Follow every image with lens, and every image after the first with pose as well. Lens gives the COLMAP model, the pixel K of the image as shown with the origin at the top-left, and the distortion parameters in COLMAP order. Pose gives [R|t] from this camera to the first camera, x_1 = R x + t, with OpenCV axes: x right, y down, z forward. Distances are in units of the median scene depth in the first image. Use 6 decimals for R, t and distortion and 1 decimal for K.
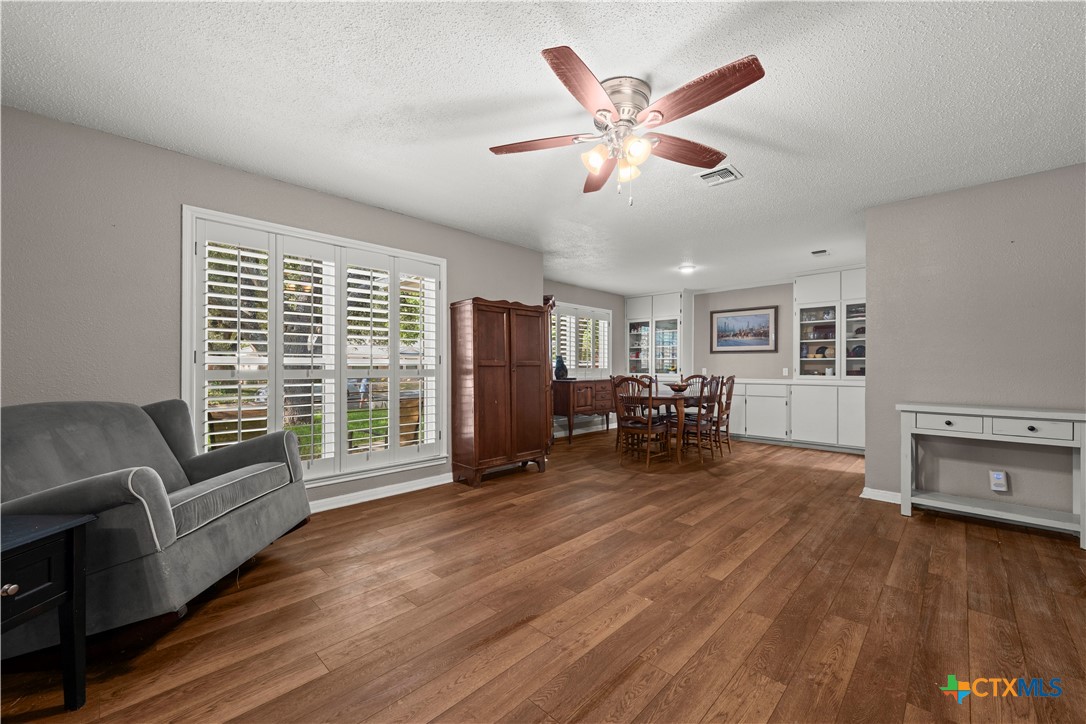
lens RADIAL K [[420.2, 0, 546.5], [0, 420.2, 361.0], [0, 0, 1]] dist [-0.000151, -0.000621]
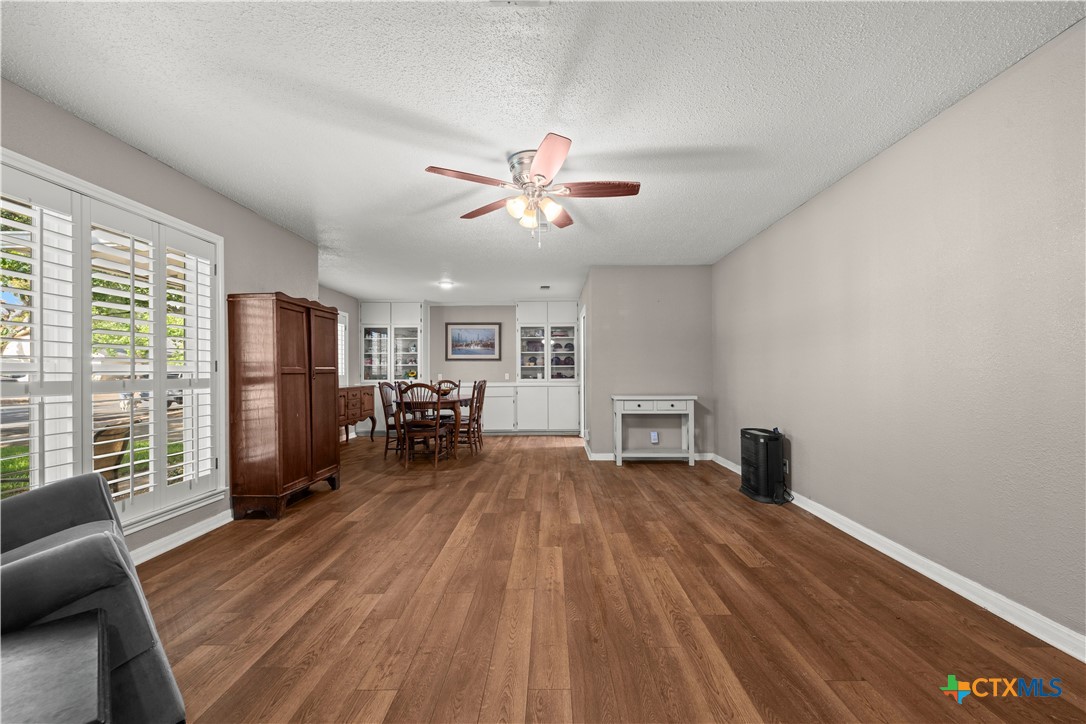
lens RADIAL K [[420.2, 0, 546.5], [0, 420.2, 361.0], [0, 0, 1]] dist [-0.000151, -0.000621]
pose [[0.732710, 0.012720, 0.680422, -0.339874], [-0.002852, 0.999874, -0.015620, -0.001607], [-0.680535, 0.009504, 0.732654, 0.018179]]
